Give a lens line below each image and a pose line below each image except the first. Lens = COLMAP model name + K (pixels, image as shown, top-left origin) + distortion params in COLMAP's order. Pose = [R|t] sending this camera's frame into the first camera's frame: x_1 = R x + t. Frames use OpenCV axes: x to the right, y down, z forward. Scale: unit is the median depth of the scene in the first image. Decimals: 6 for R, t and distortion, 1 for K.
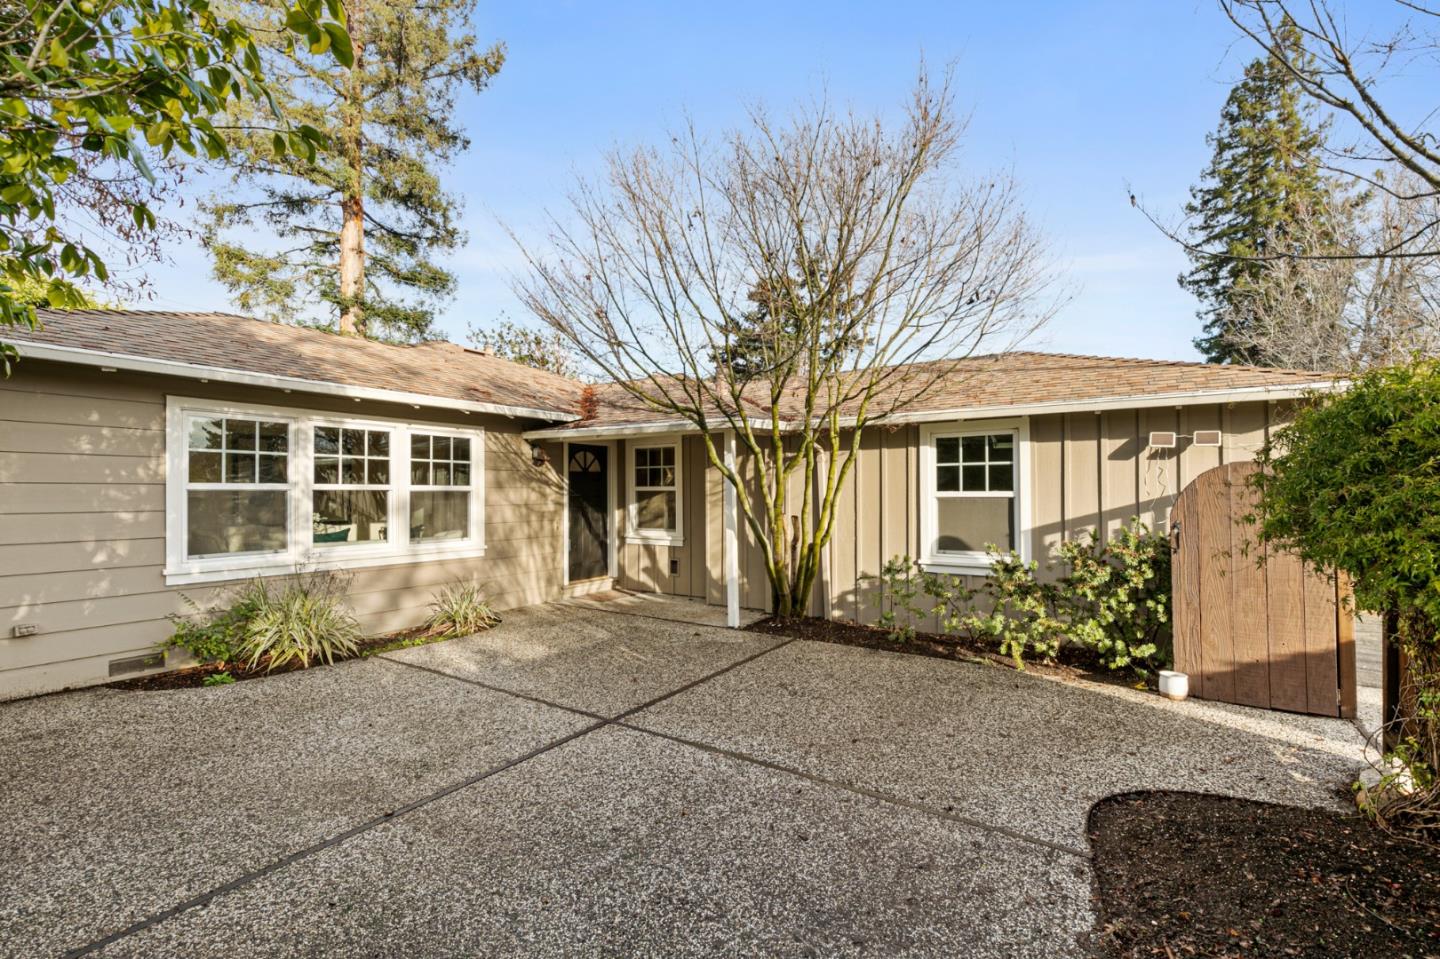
lens RADIAL K [[650.9, 0, 719.8], [0, 650.9, 480.0], [0, 0, 1]] dist [0.004438, -0.000413]
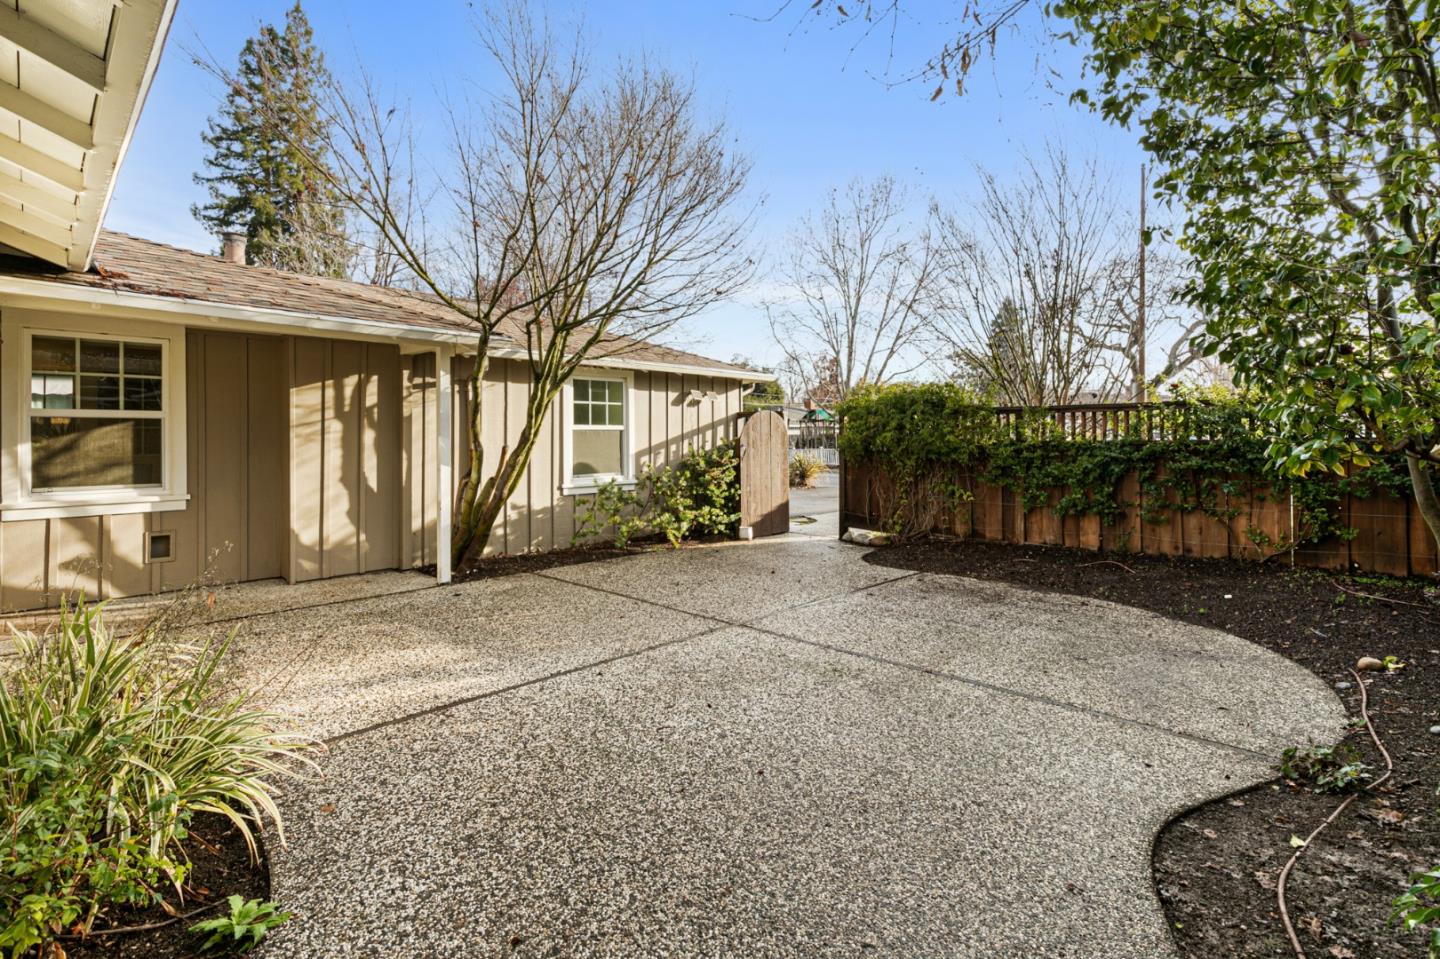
lens RADIAL K [[683.7, 0, 726.8], [0, 683.7, 439.7], [0, 0, 1]] dist [0.004953, -0.000043]
pose [[0.166015, -0.001407, 0.986122, -0.876509], [-0.013795, 0.999898, 0.003749, 0.037972], [-0.986027, -0.014226, 0.165979, 0.559095]]
